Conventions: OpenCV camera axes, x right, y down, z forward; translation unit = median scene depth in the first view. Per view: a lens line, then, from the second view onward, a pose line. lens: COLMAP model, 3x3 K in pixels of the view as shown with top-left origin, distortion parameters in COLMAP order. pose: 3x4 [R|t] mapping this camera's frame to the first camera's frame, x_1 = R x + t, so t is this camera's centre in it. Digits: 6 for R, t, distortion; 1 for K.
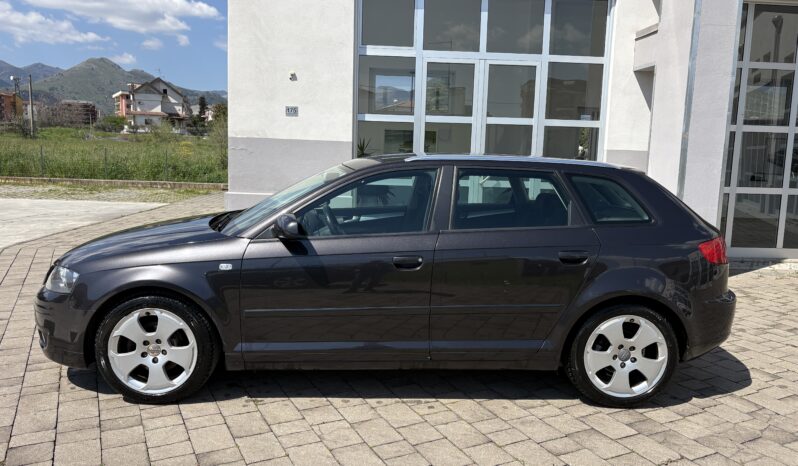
lens RADIAL K [[603.2, 0, 395.9], [0, 603.2, 232.3], [0, 0, 1]] dist [0.009287, -0.002149]
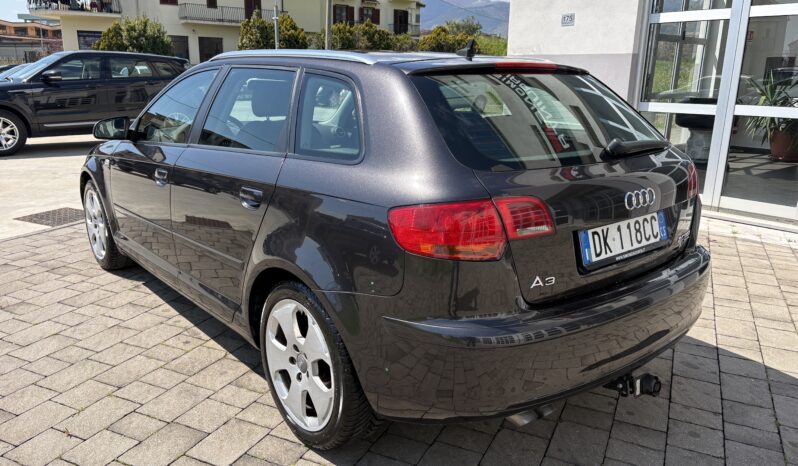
lens RADIAL K [[603.2, 0, 395.9], [0, 603.2, 234.2], [0, 0, 1]] dist [0.009287, -0.002149]
pose [[0.598031, 0.180913, -0.780788, 0.910664], [-0.095327, 0.983331, 0.154829, -0.037429], [0.795784, -0.018163, 0.605309, 0.699587]]
